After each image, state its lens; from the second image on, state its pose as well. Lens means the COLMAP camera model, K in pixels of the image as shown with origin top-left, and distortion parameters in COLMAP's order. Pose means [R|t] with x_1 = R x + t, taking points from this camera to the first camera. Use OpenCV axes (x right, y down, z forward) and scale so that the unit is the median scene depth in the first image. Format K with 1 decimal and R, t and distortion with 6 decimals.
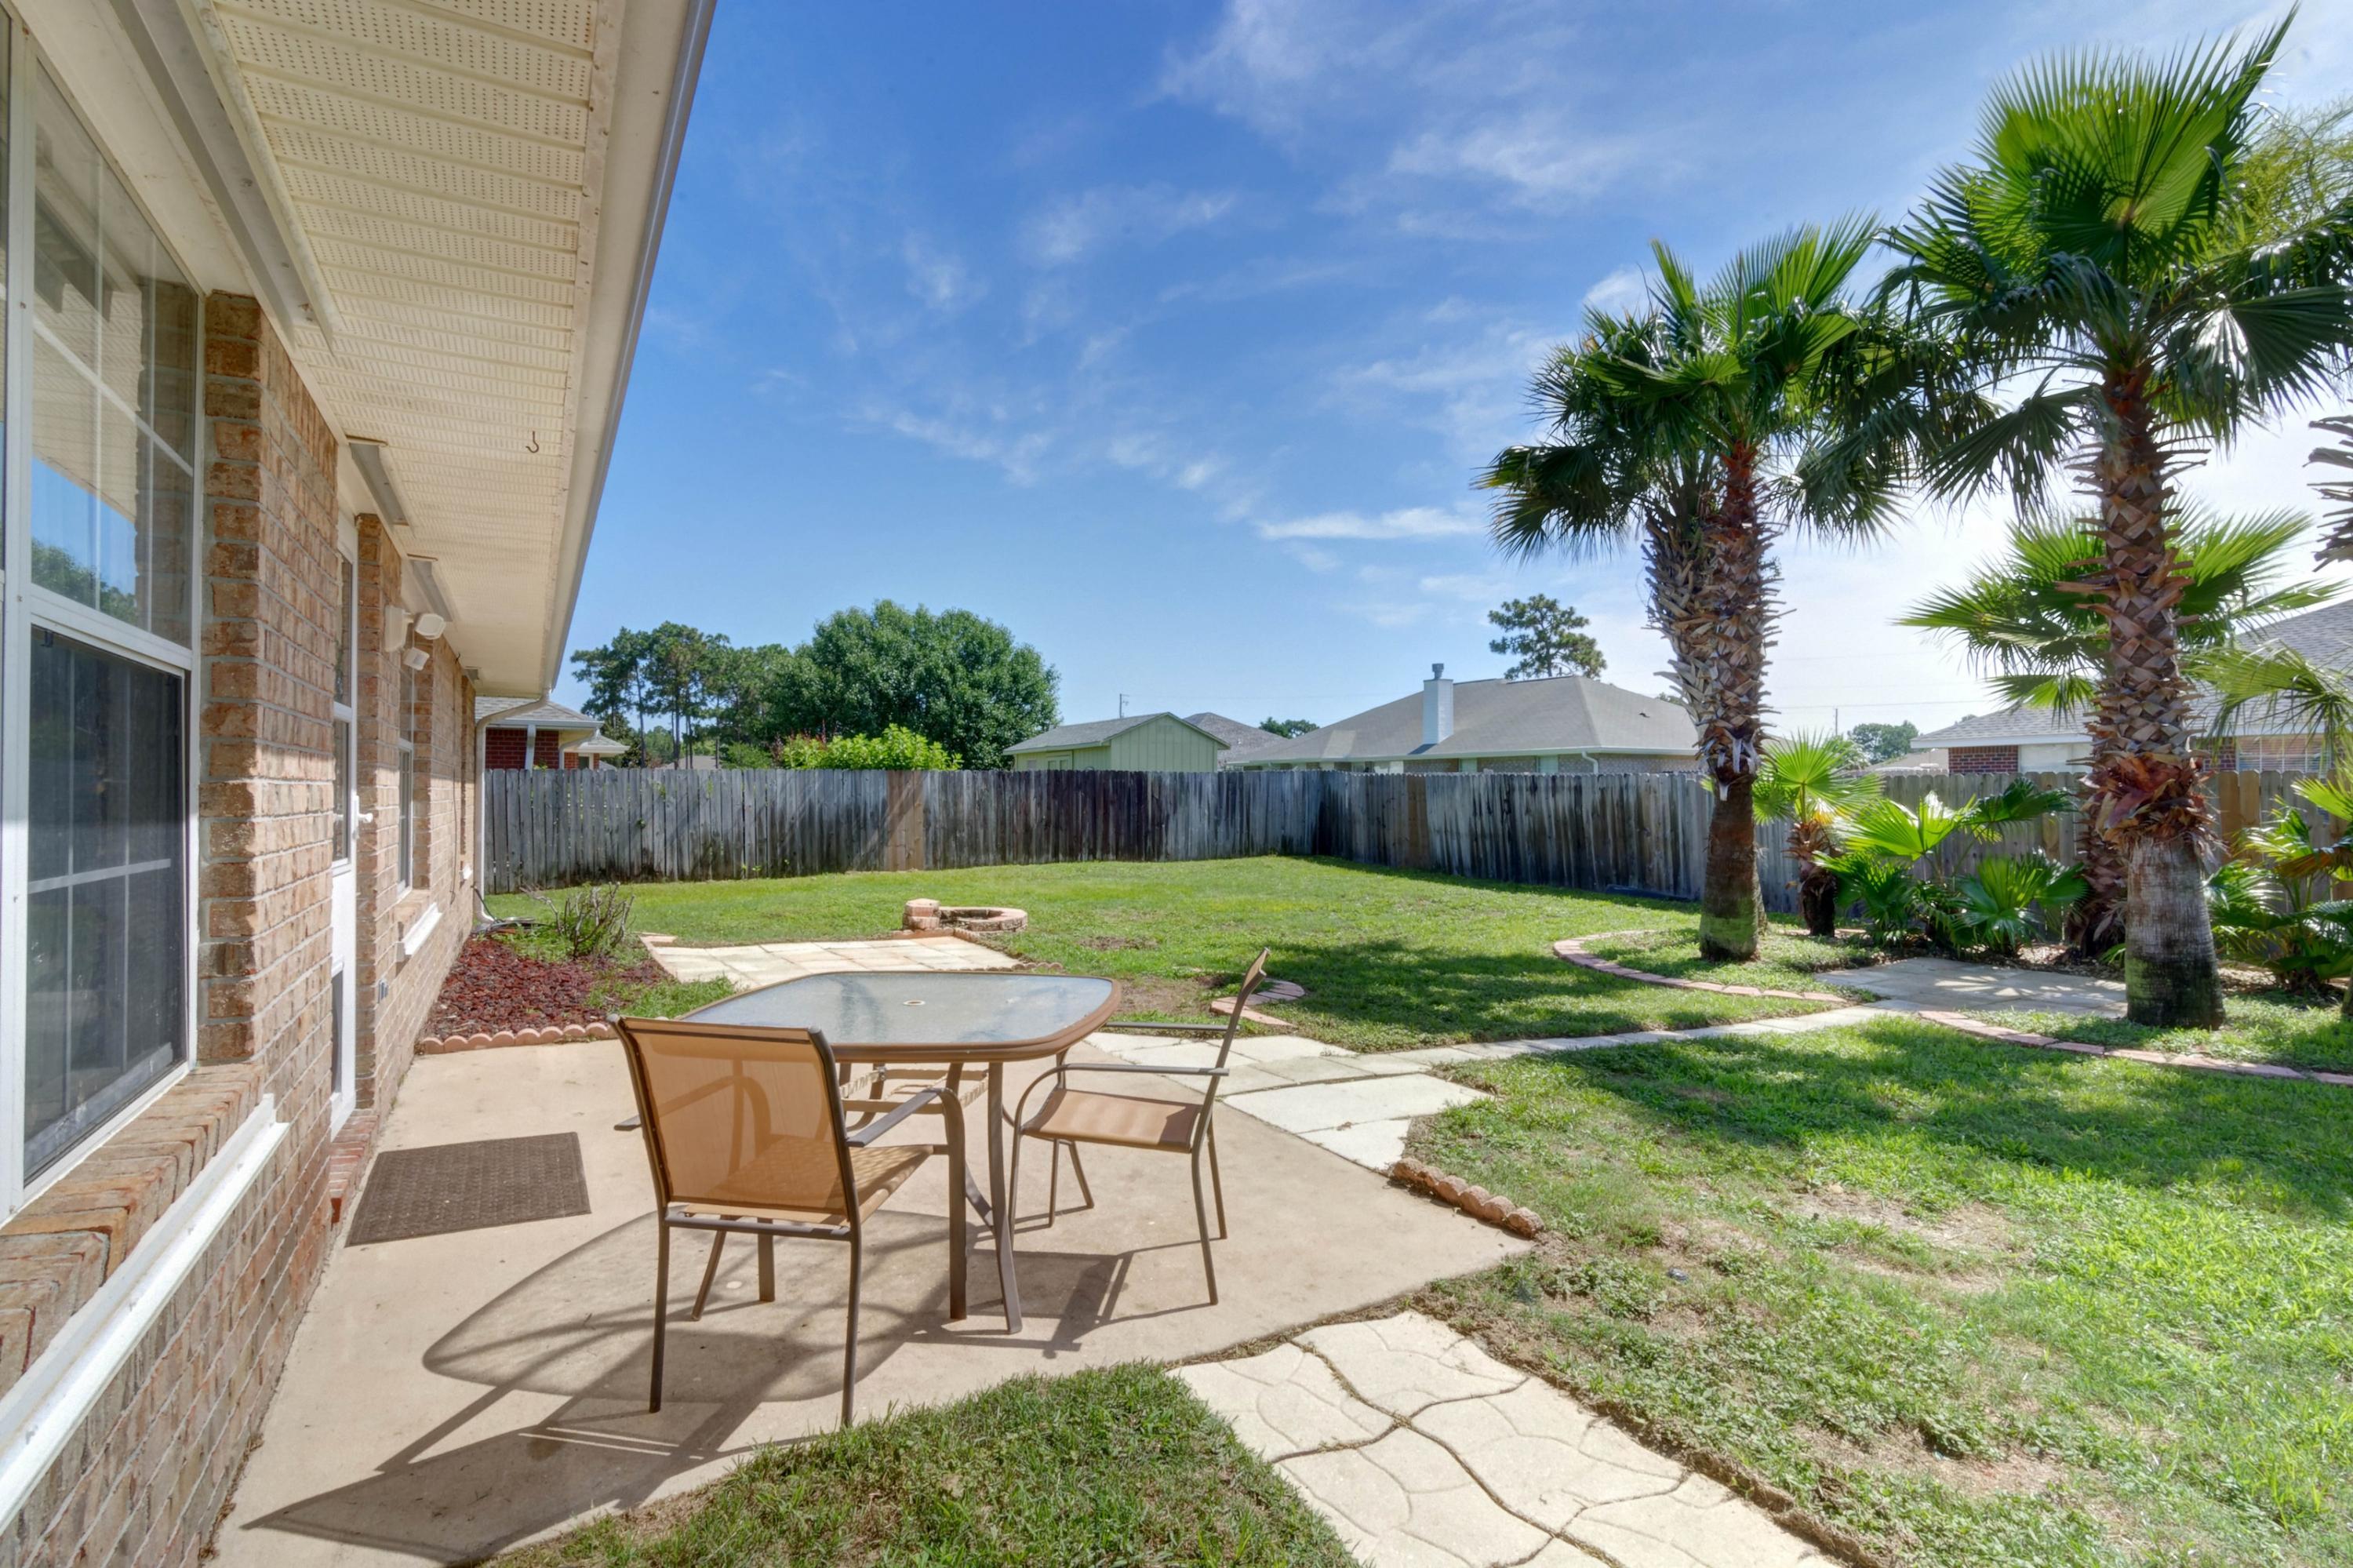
lens RADIAL K [[1112.4, 0, 1177.4], [0, 1112.4, 777.1], [0, 0, 1]] dist [-0.001135, -0.000167]
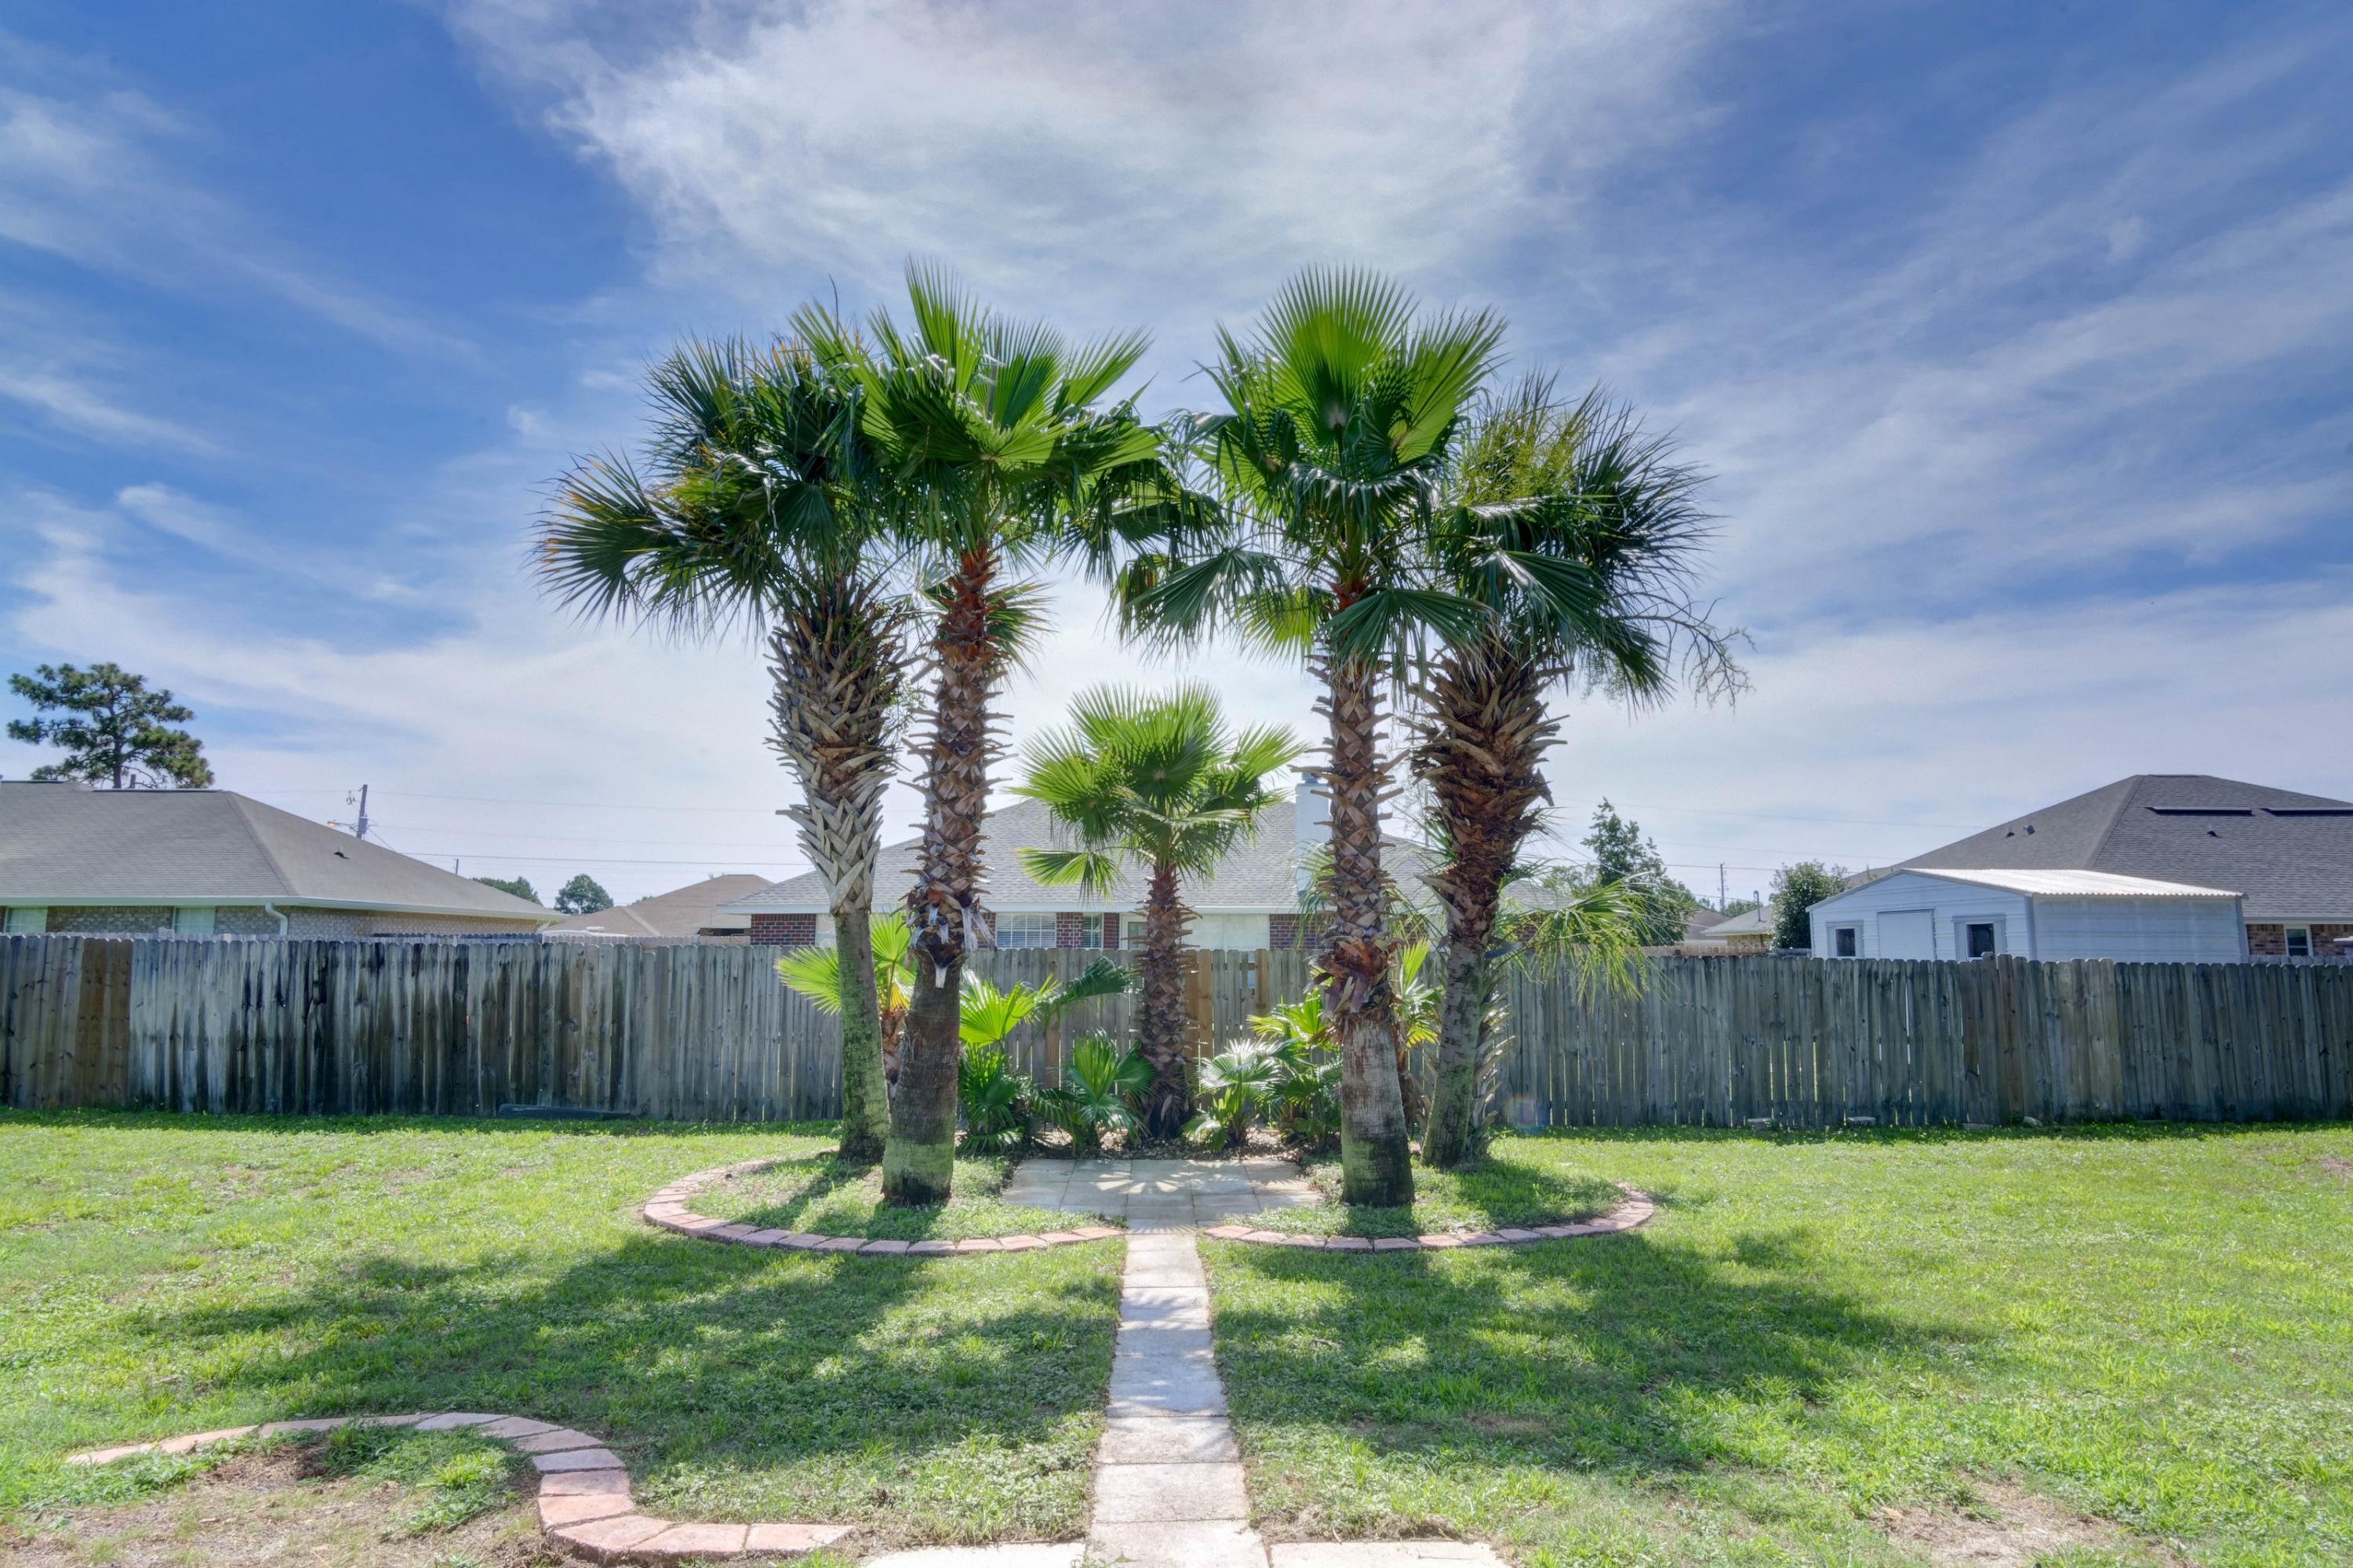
lens RADIAL K [[1294.0, 0, 1176.7], [0, 1294.0, 779.7], [0, 0, 1]] dist [0.000618, -0.000181]
pose [[0.490232, 0.117037, 0.863699, -0.113236], [-0.011393, 0.991719, -0.127918, -0.004698], [-0.871518, 0.052870, 0.487506, 0.216616]]
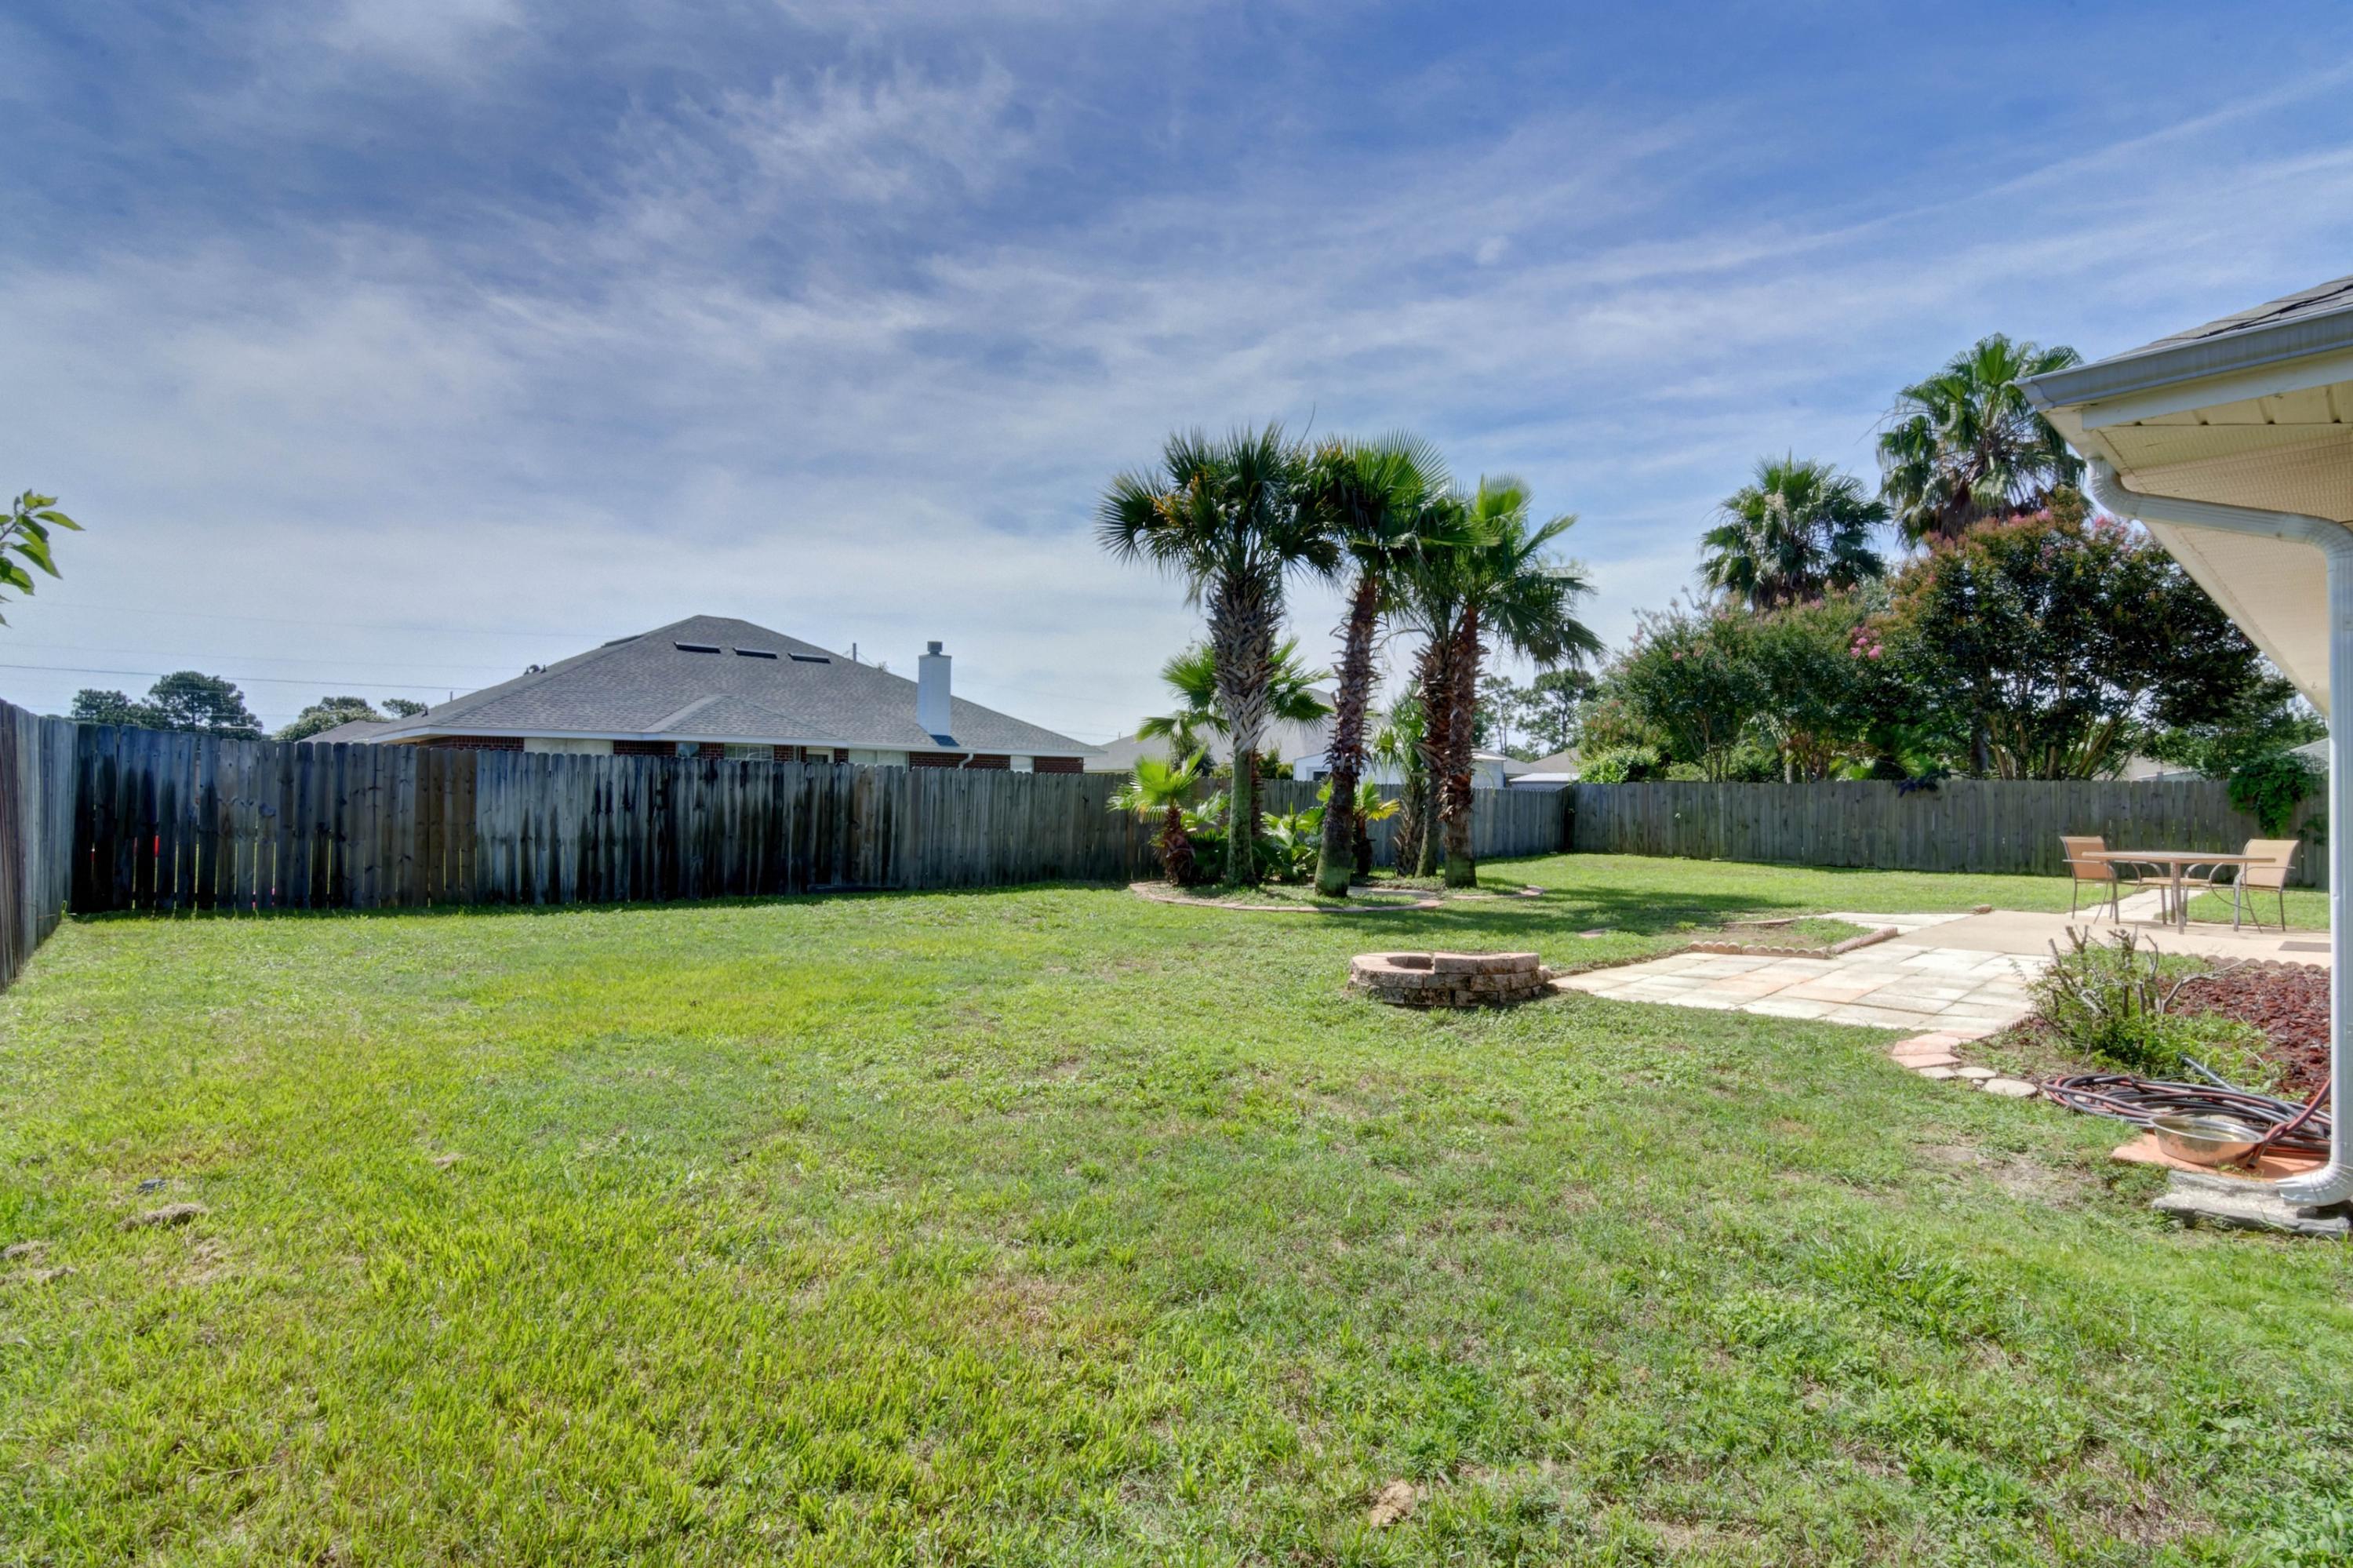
lens RADIAL K [[1112.4, 0, 1176.4], [0, 1112.4, 782.9], [0, 0, 1]] dist [-0.001135, -0.000167]
pose [[-0.232940, 0.002897, 0.972487, -0.522149], [-0.026497, 0.999605, -0.009324, 0.013104], [-0.972130, -0.027940, -0.232771, 0.847779]]
